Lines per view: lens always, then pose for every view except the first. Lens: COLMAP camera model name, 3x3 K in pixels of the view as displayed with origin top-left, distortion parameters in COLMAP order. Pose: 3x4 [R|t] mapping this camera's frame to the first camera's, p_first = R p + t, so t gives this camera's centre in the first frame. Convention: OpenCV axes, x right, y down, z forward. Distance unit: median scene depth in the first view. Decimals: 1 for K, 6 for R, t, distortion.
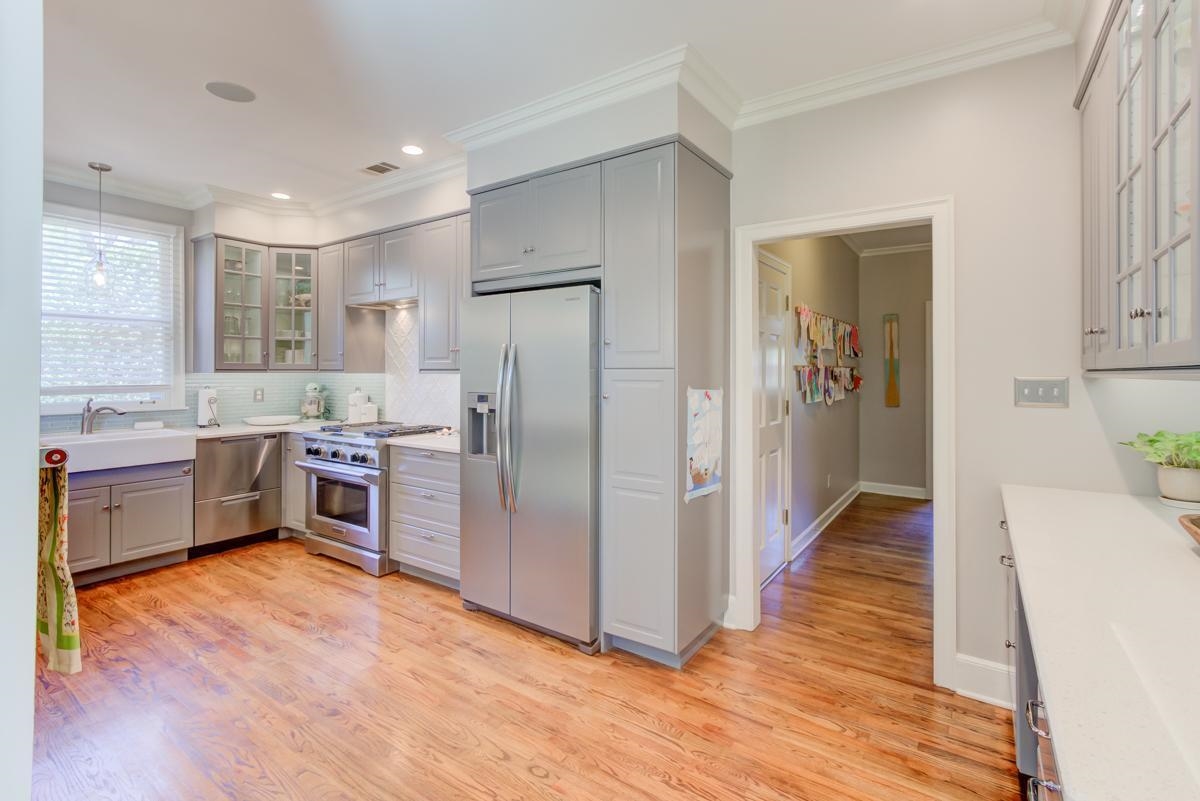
lens RADIAL K [[555.2, 0, 586.2], [0, 555.2, 369.5], [0, 0, 1]] dist [-0.000453, -0.000072]
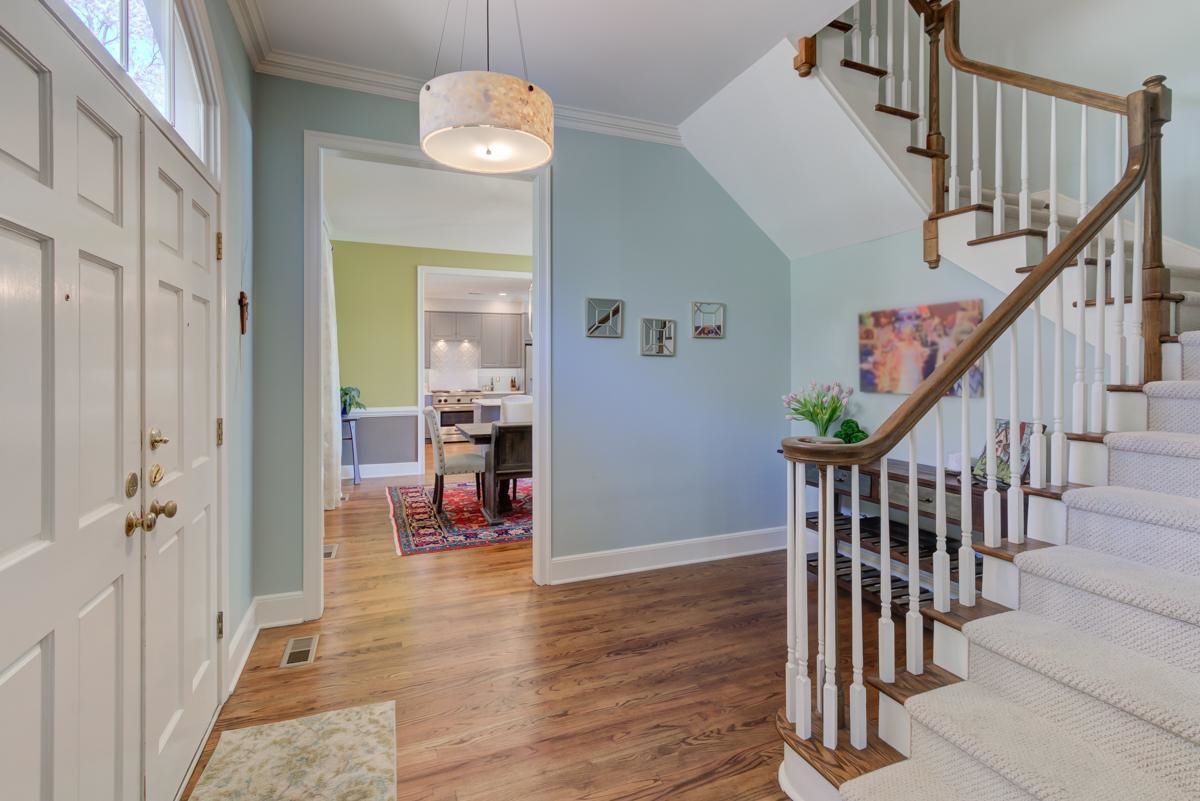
lens RADIAL K [[555.2, 0, 586.2], [0, 555.2, 369.5], [0, 0, 1]] dist [-0.000453, -0.000072]
pose [[0.558789, -0.002228, 0.829307, -2.491082], [-0.002063, 0.999990, 0.004076, -0.001097], [-0.829307, -0.003988, 0.558778, -1.022898]]
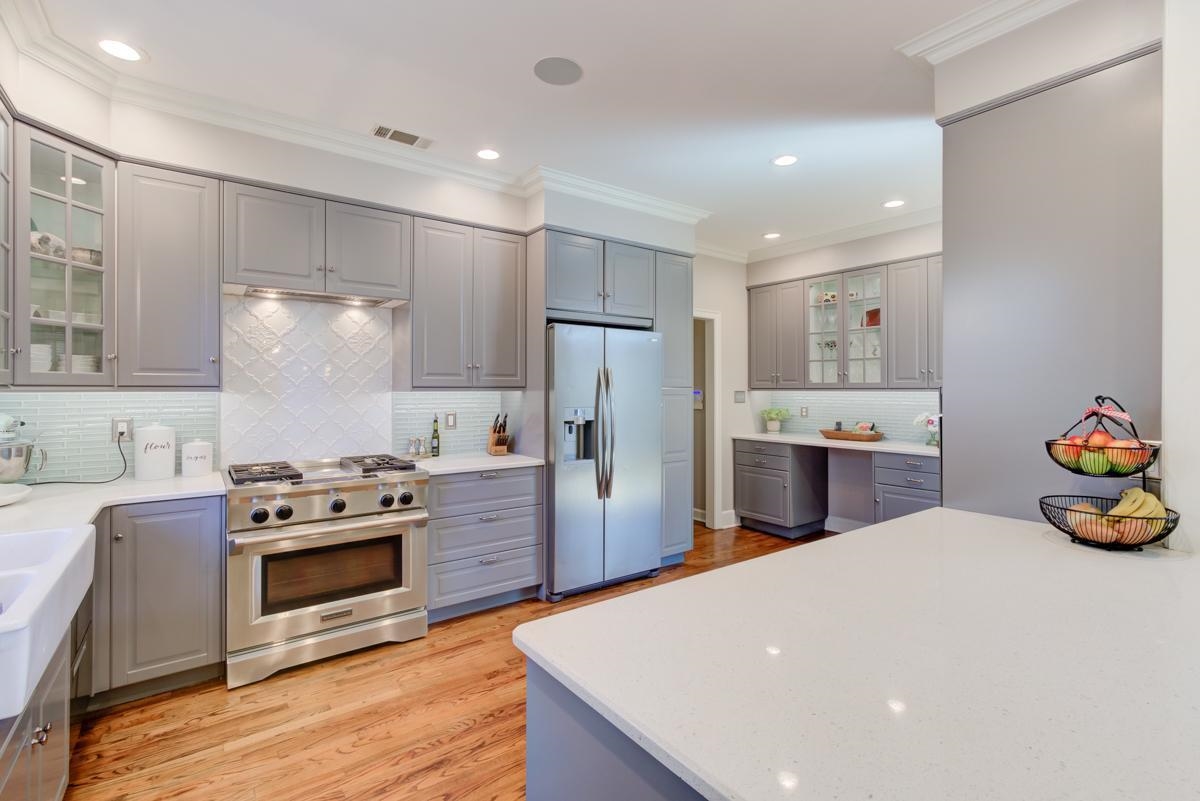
lens RADIAL K [[548.9, 0, 598.6], [0, 548.9, 385.7], [0, 0, 1]] dist [-0.000452, 0.001887]
pose [[0.318153, 0.005663, 0.948023, -1.115134], [-0.006115, 0.999974, -0.003921, 0.000293], [-0.948020, -0.004550, 0.318179, 0.512571]]
